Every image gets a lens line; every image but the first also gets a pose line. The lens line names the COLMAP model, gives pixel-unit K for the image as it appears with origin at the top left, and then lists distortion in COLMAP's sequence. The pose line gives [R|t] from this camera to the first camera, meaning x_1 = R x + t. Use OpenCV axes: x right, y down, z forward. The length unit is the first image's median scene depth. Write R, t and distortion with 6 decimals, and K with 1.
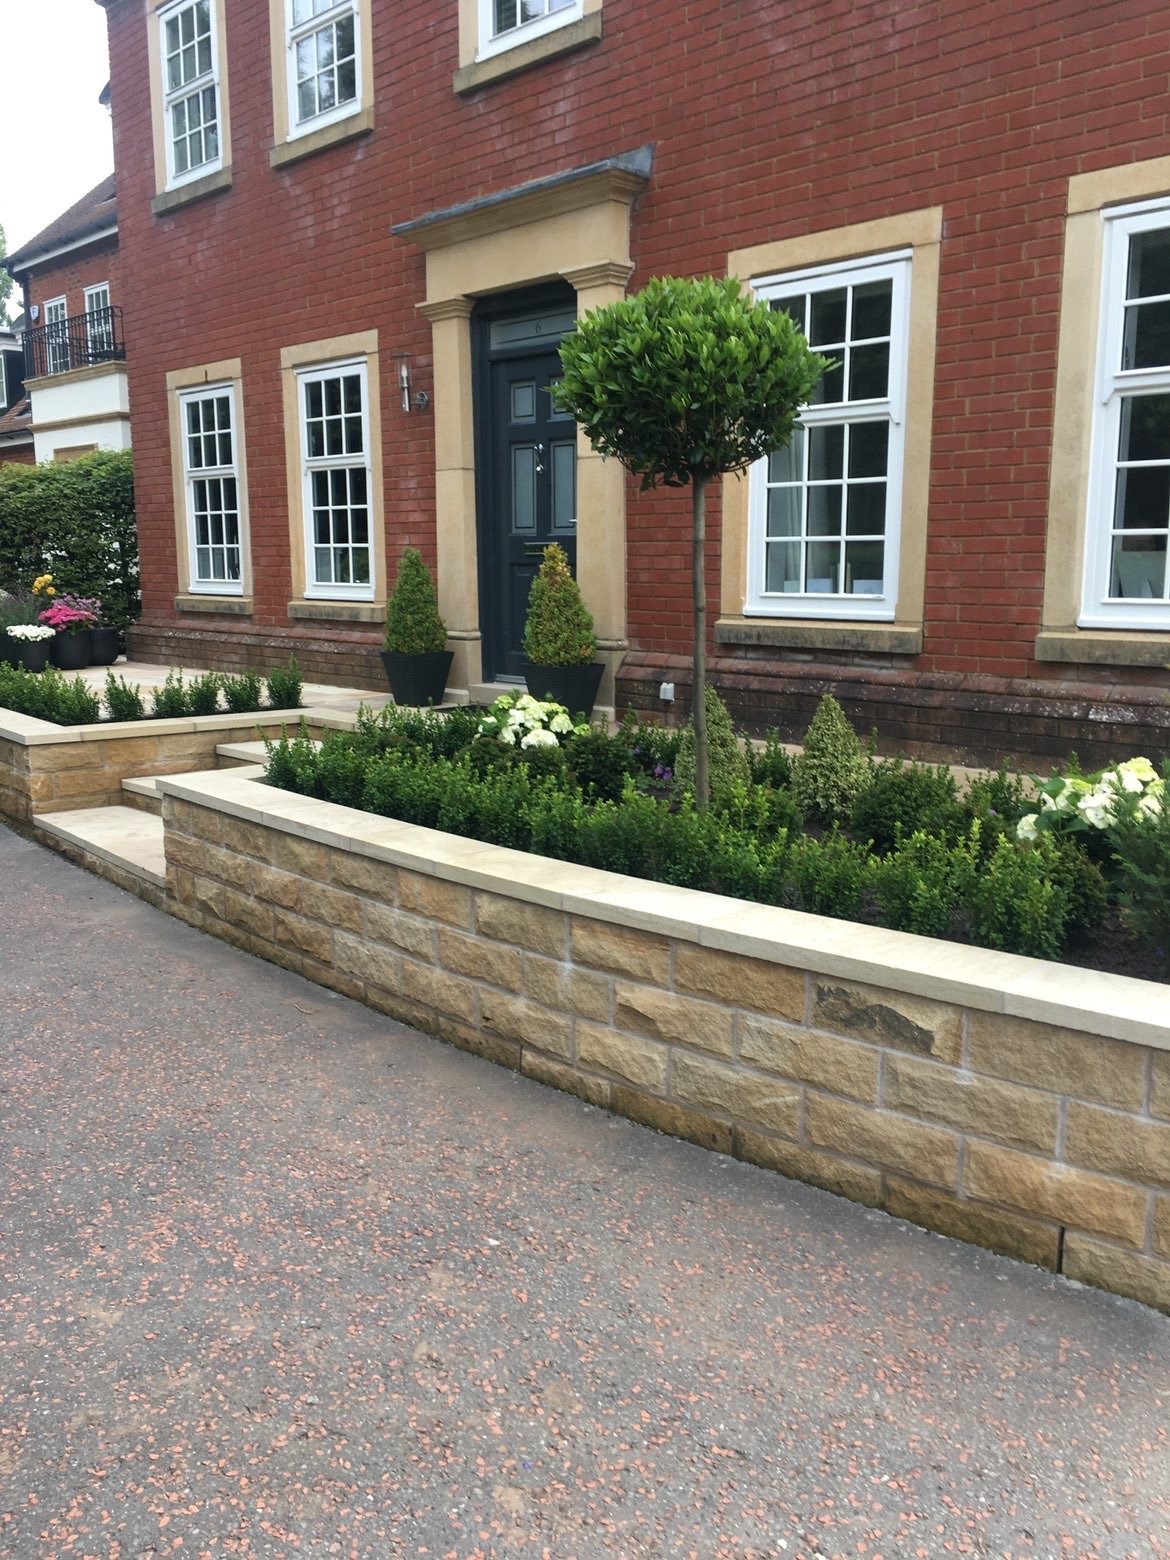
lens RADIAL K [[1305.0, 0, 585.1], [0, 1305.0, 756.4], [0, 0, 1]] dist [0.080922, -0.122952]
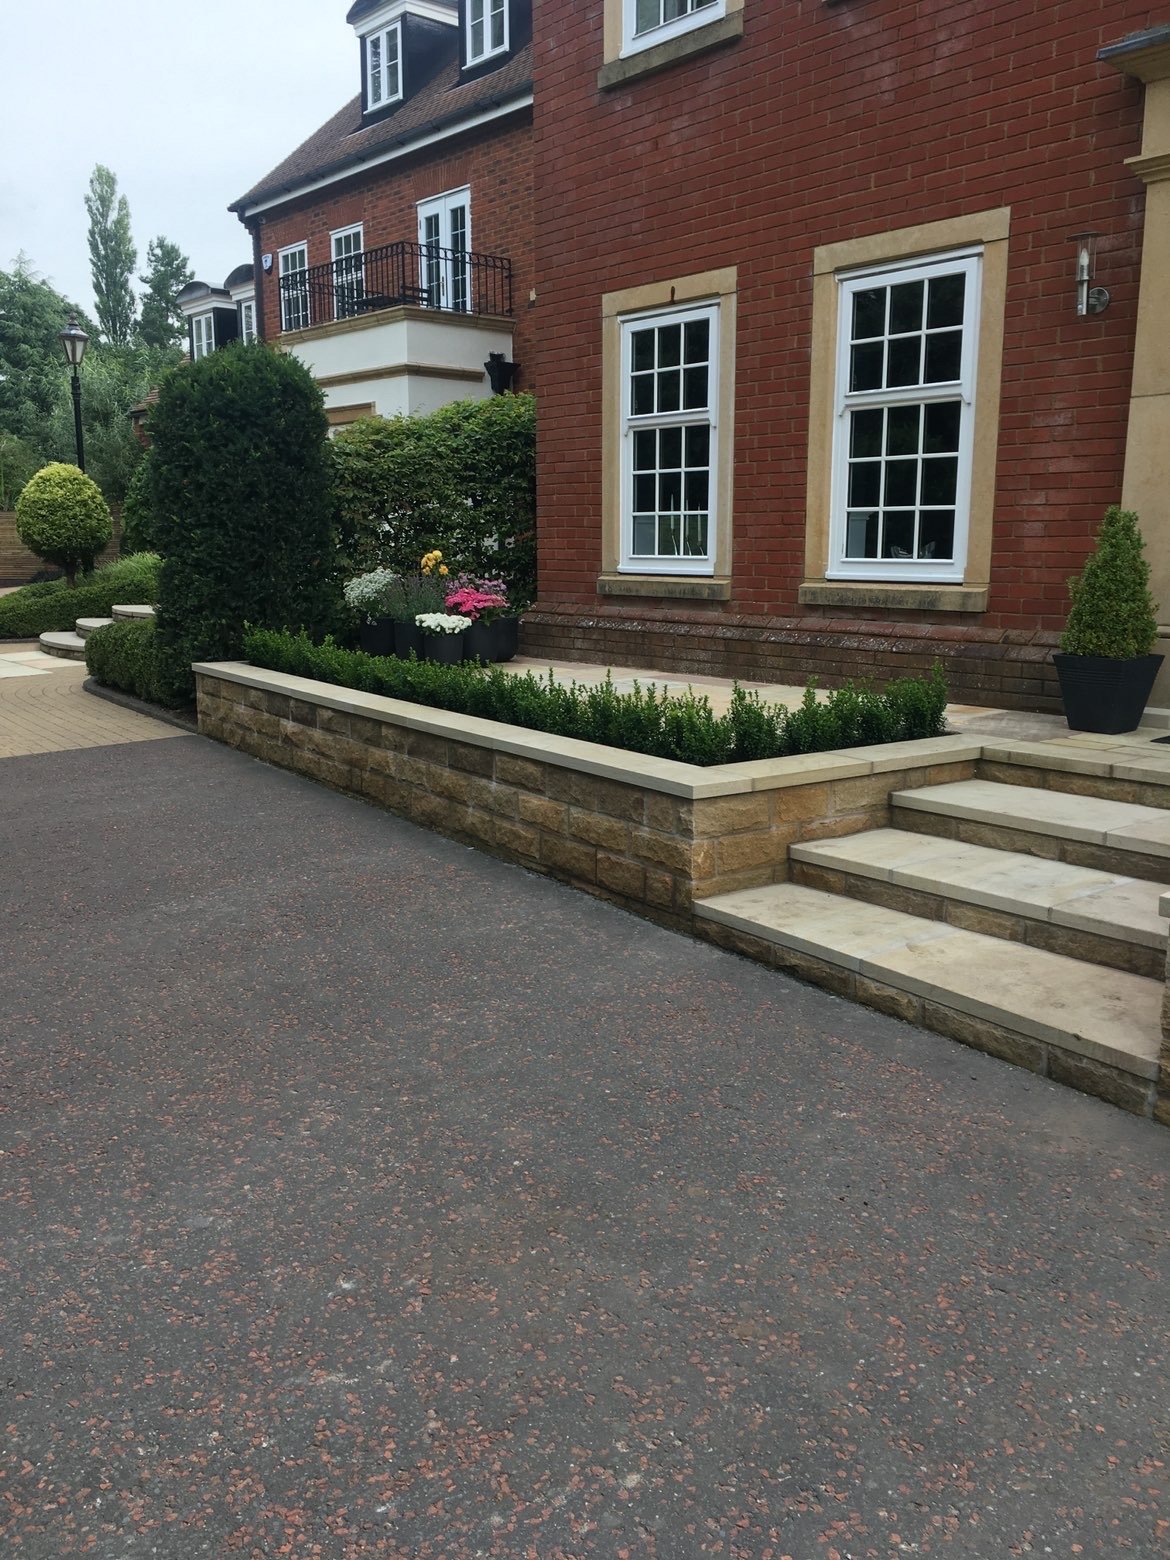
lens RADIAL K [[1305.0, 0, 585.1], [0, 1305.0, 756.4], [0, 0, 1]] dist [0.080922, -0.122952]
pose [[0.997739, 0.011713, -0.066175, -0.311568], [-0.010672, 0.999814, 0.016061, -0.029082], [0.066351, -0.015318, 0.997679, 0.234190]]
